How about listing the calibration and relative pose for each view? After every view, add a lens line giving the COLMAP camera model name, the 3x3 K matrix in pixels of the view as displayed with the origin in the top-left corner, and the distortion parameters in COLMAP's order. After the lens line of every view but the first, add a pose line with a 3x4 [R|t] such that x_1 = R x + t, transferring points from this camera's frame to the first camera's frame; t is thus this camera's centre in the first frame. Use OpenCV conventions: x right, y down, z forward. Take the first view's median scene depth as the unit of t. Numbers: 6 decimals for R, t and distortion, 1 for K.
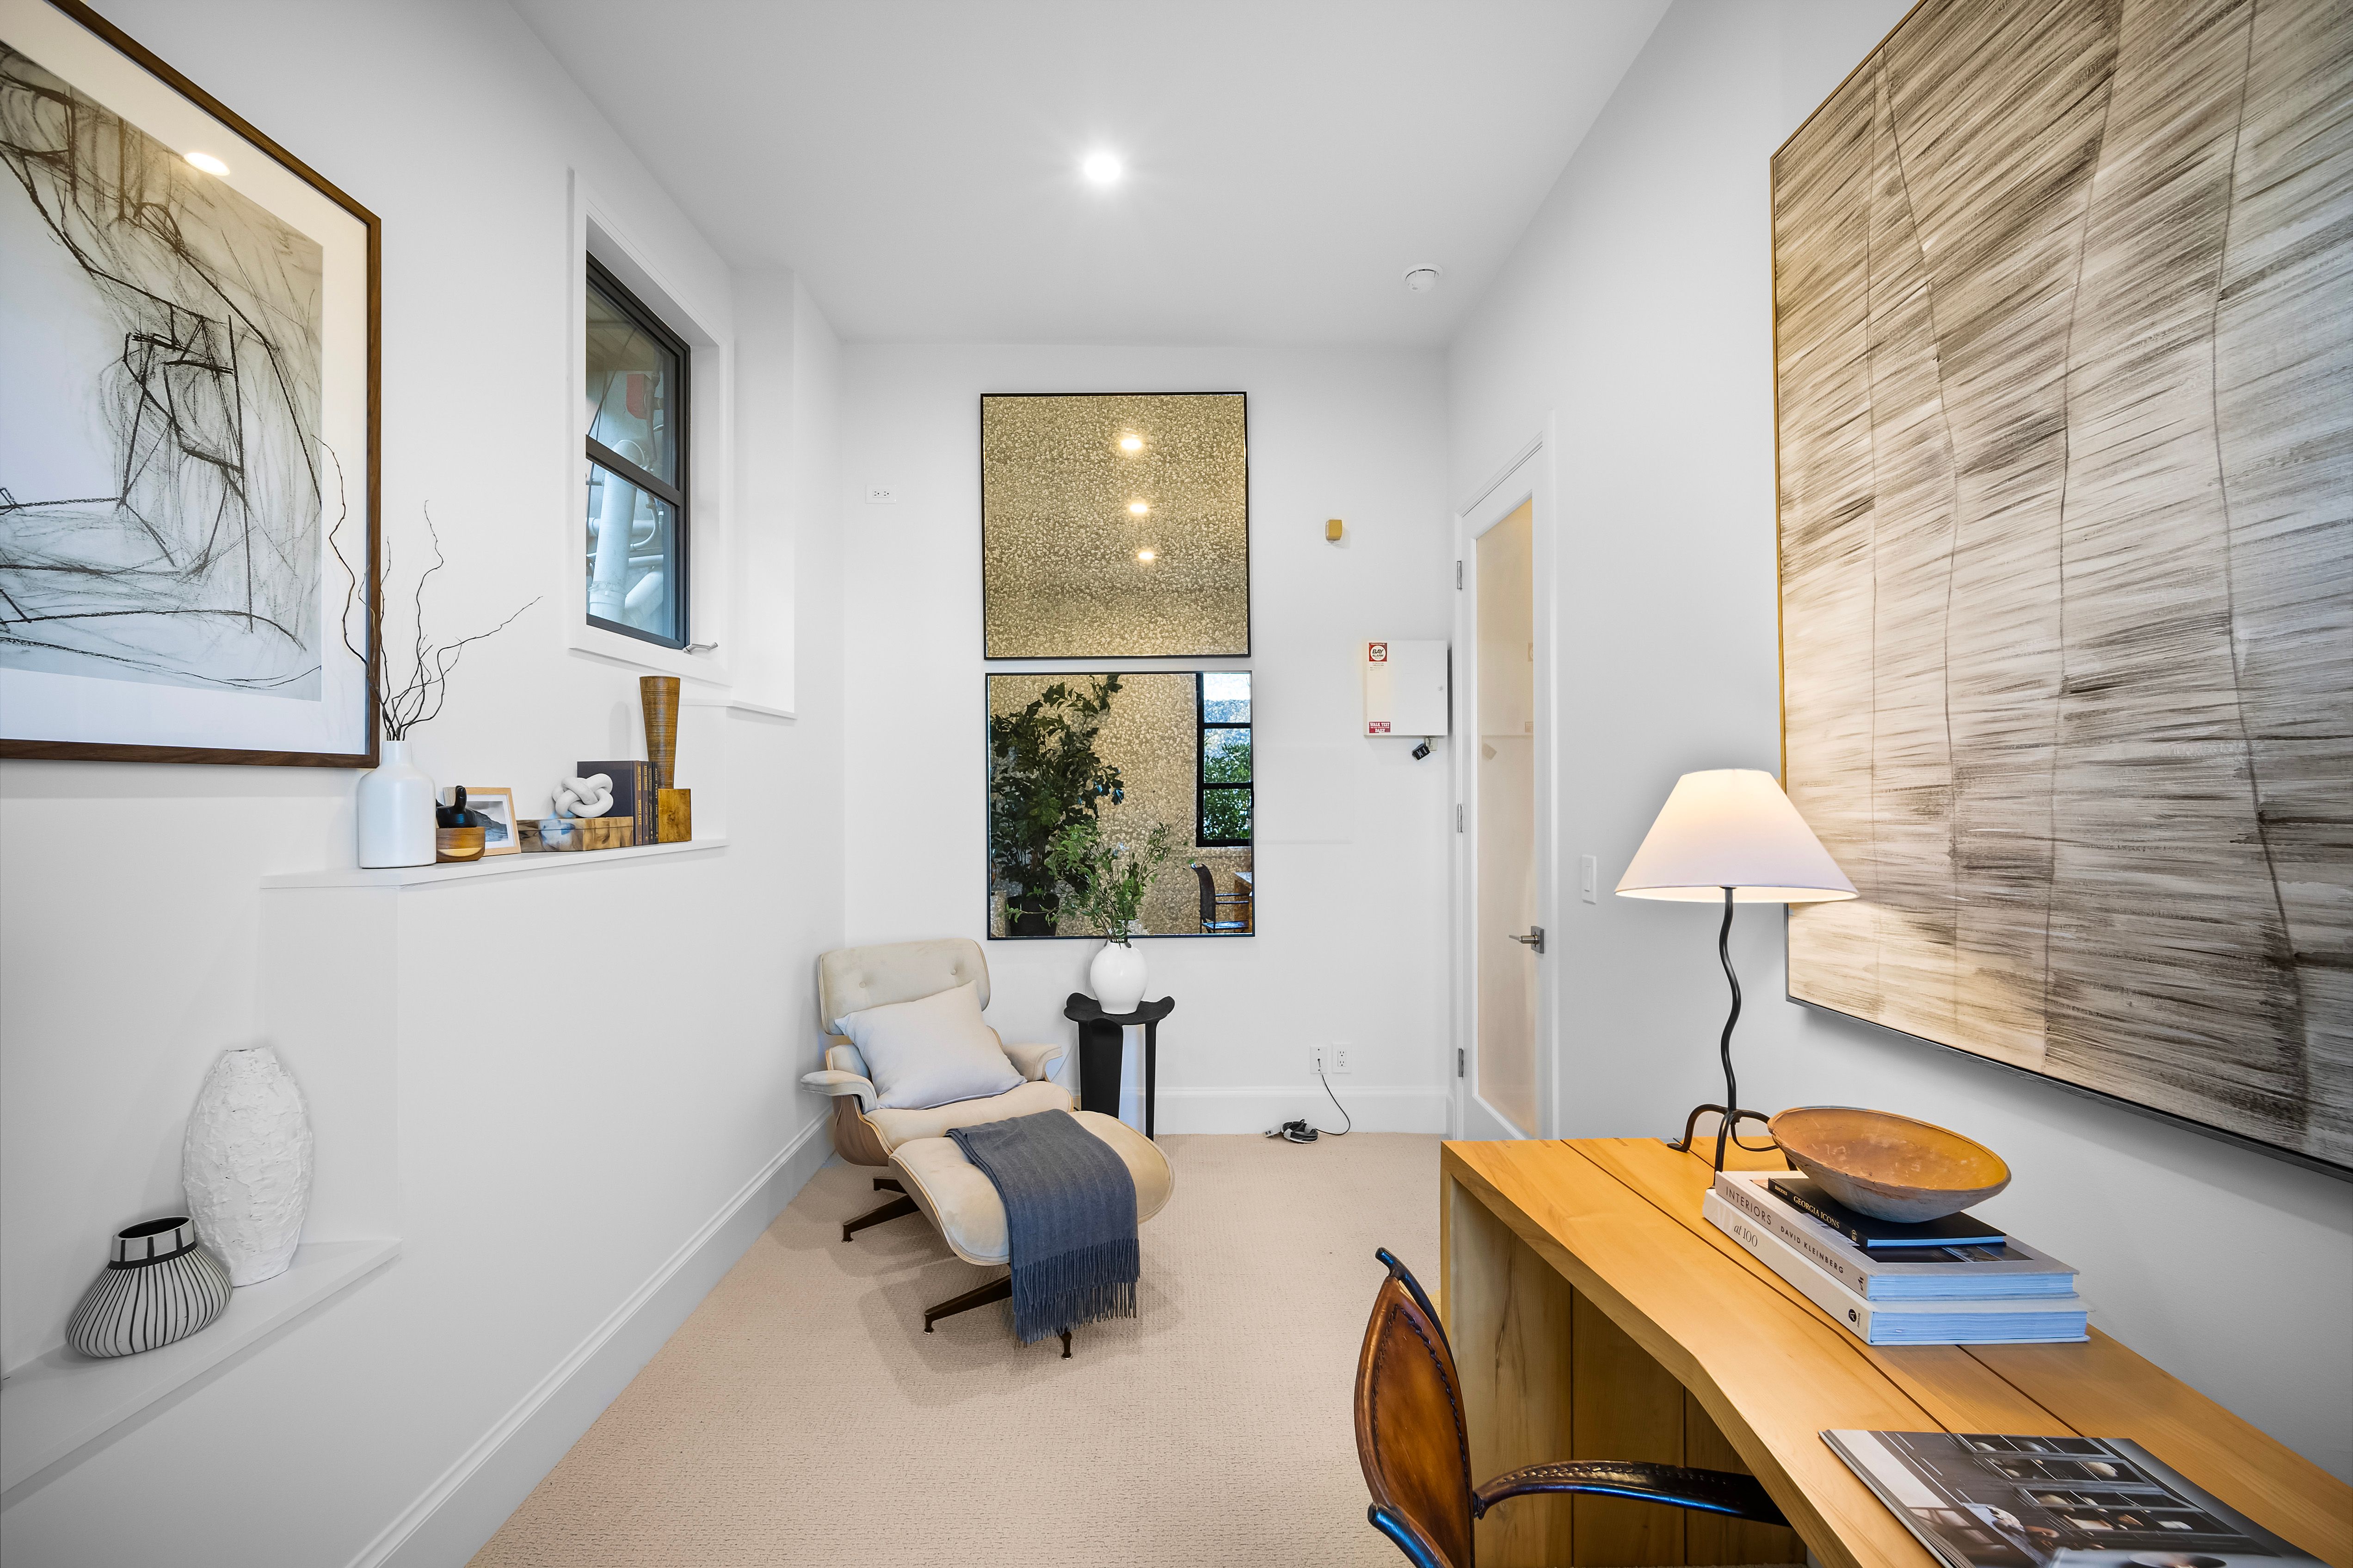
lens RADIAL K [[969.9, 0, 1177.5], [0, 969.9, 786.8], [0, 0, 1]] dist [0.002924, -0.000301]
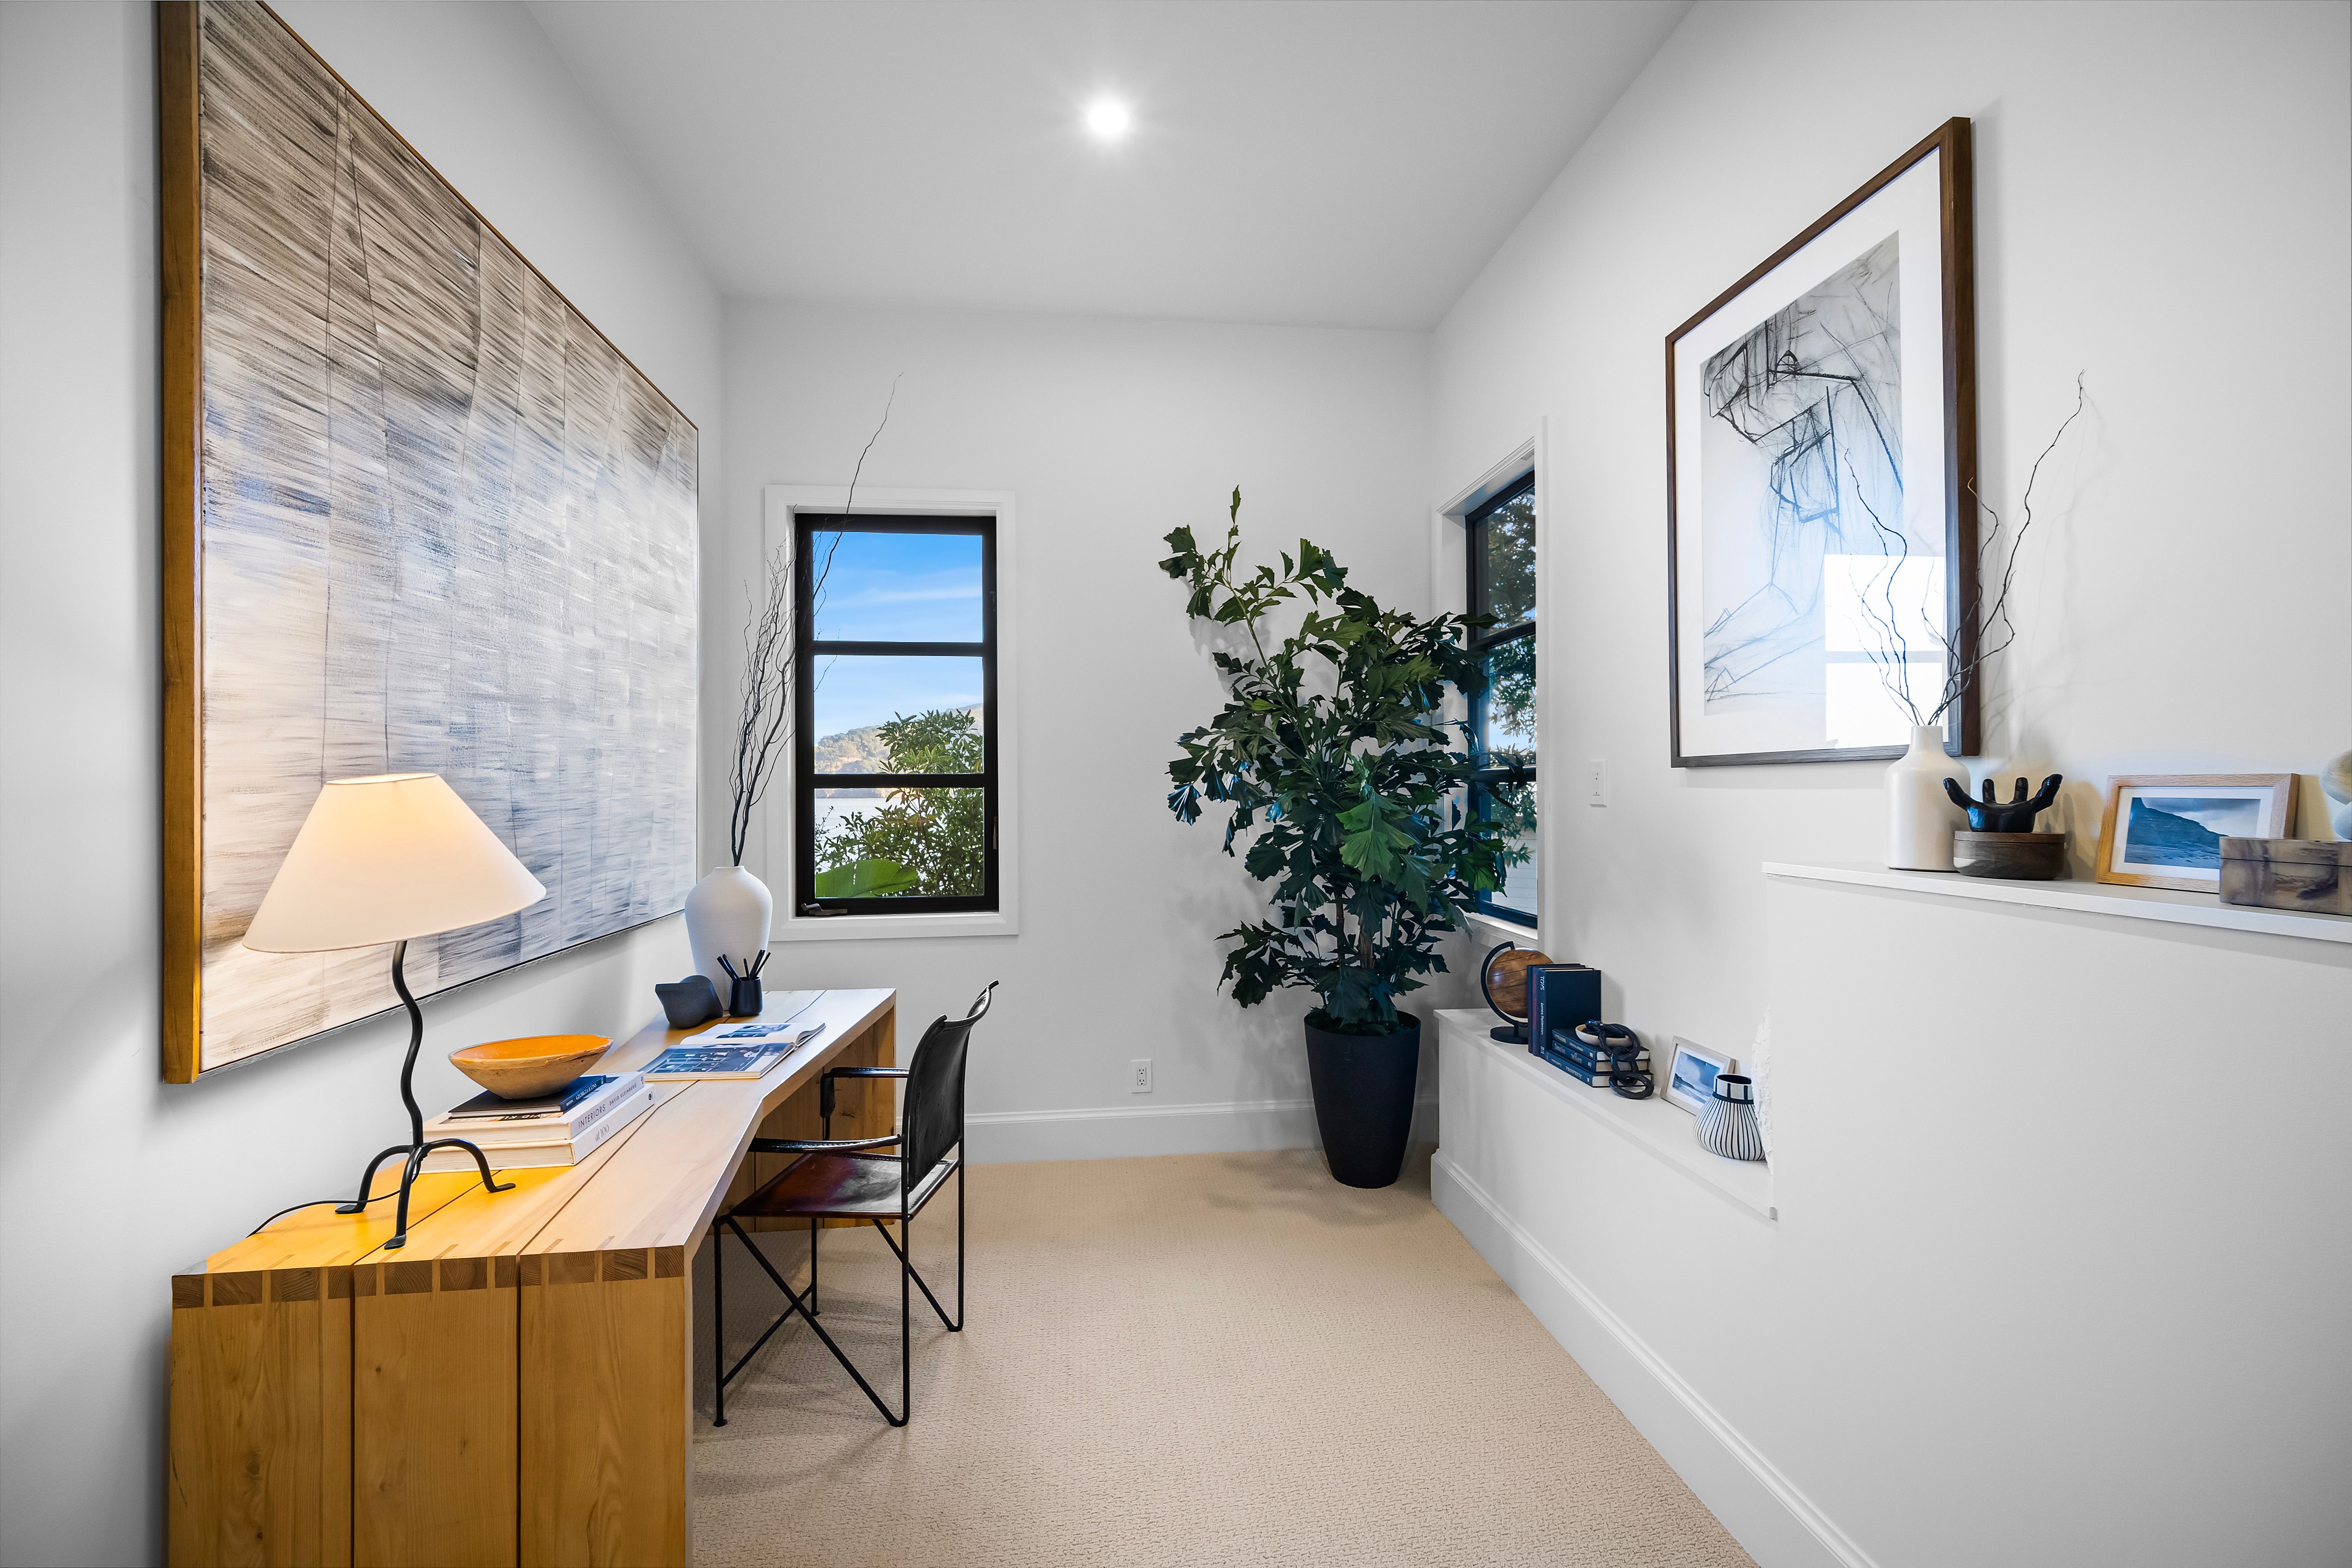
lens RADIAL K [[969.4, 0, 1169.0], [0, 969.4, 785.1], [0, 0, 1]] dist [0.002924, -0.000301]
pose [[-0.995405, 0.008927, -0.095337, -0.053717], [0.009783, 0.999916, -0.008524, 0.008120], [0.095253, -0.009417, -0.995409, 2.214278]]
